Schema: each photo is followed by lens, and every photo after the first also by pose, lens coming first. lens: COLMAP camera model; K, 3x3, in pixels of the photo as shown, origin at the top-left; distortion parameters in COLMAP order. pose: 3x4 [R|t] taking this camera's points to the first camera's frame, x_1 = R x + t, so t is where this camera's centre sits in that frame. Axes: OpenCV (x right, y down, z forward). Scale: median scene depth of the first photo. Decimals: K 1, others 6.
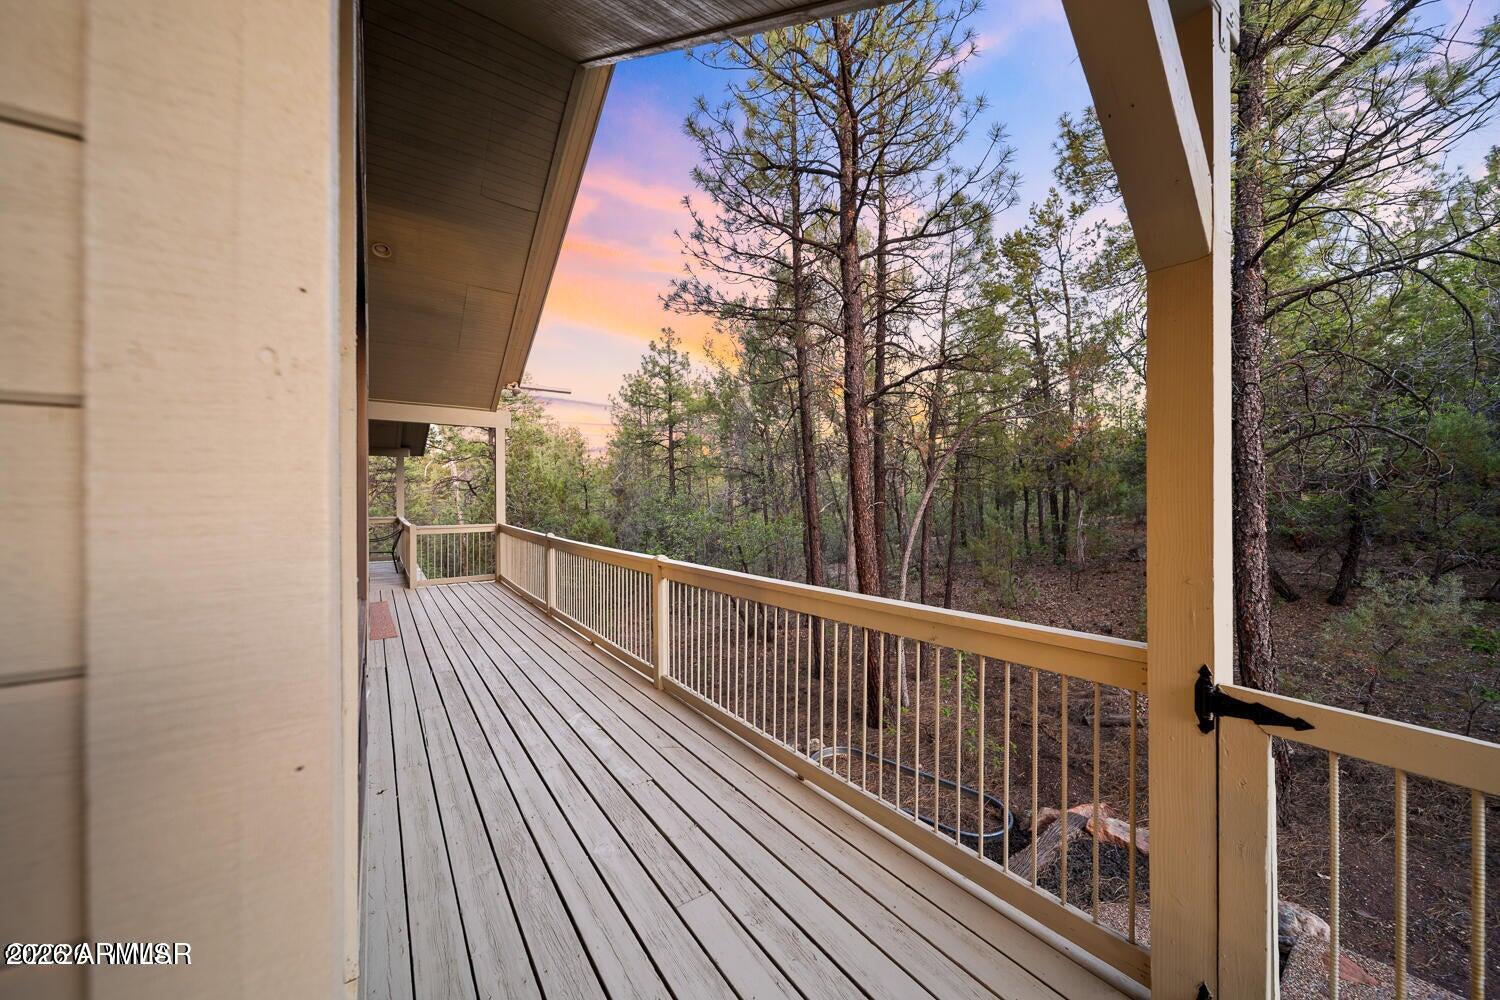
lens RADIAL K [[537.6, 0, 753.1], [0, 537.6, 498.1], [0, 0, 1]] dist [-0.000678, -0.000064]
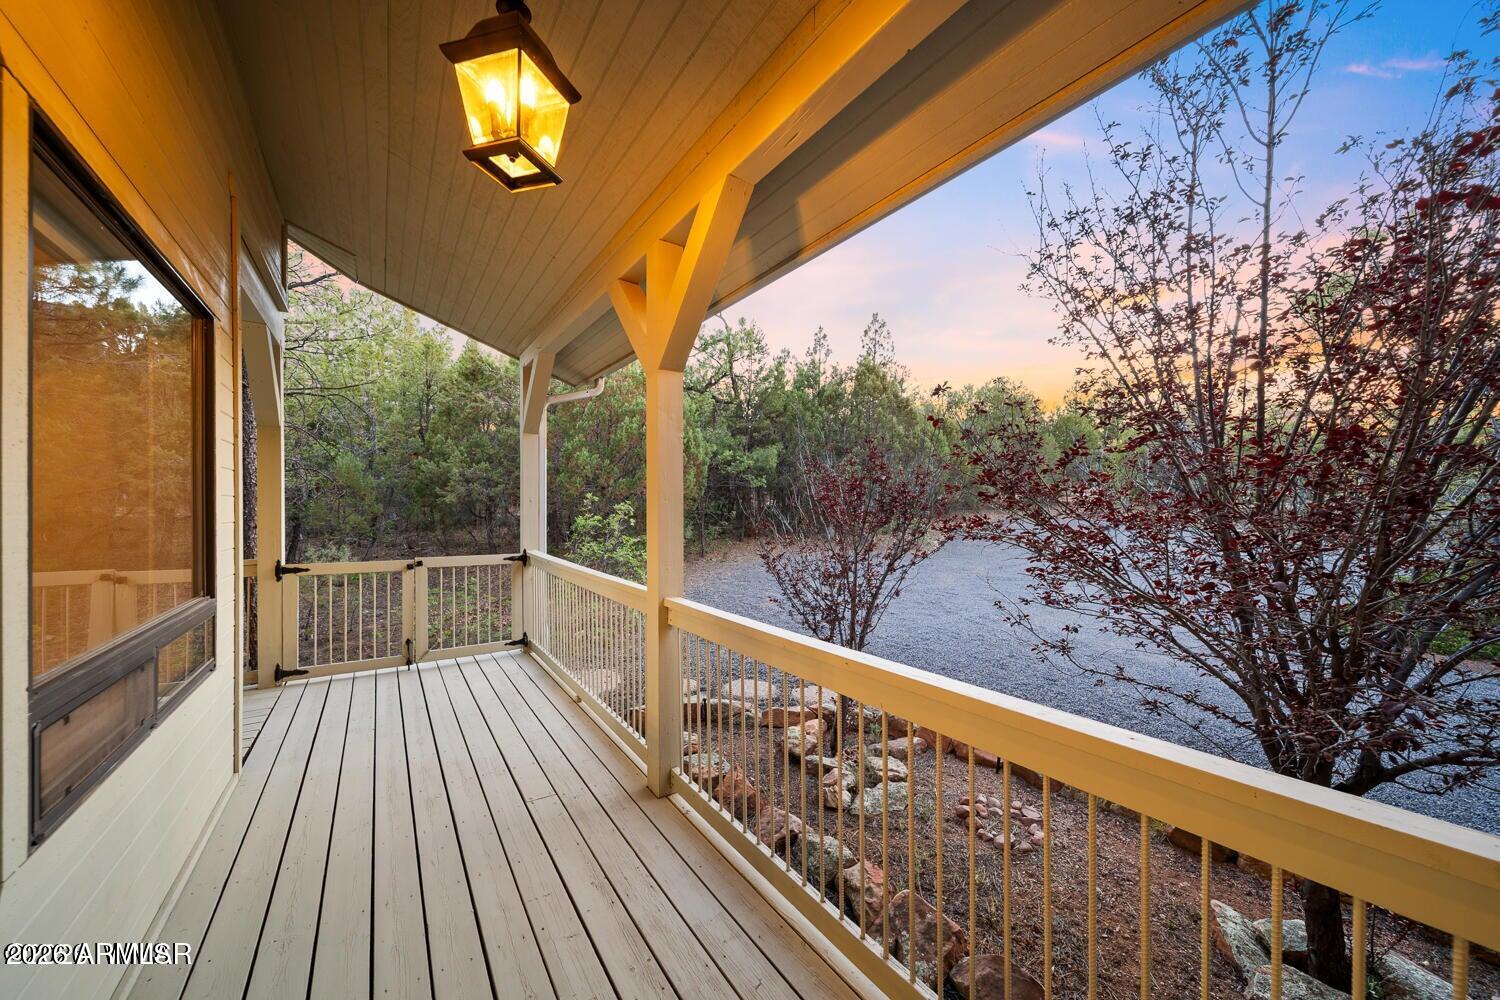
lens RADIAL K [[537.6, 0, 755.8], [0, 537.6, 505.4], [0, 0, 1]] dist [-0.000678, -0.000064]
pose [[0.007528, -0.003143, 0.999967, -2.162824], [0.005114, 0.999982, 0.003105, 0.010575], [-0.999959, 0.005091, 0.007544, -1.716838]]
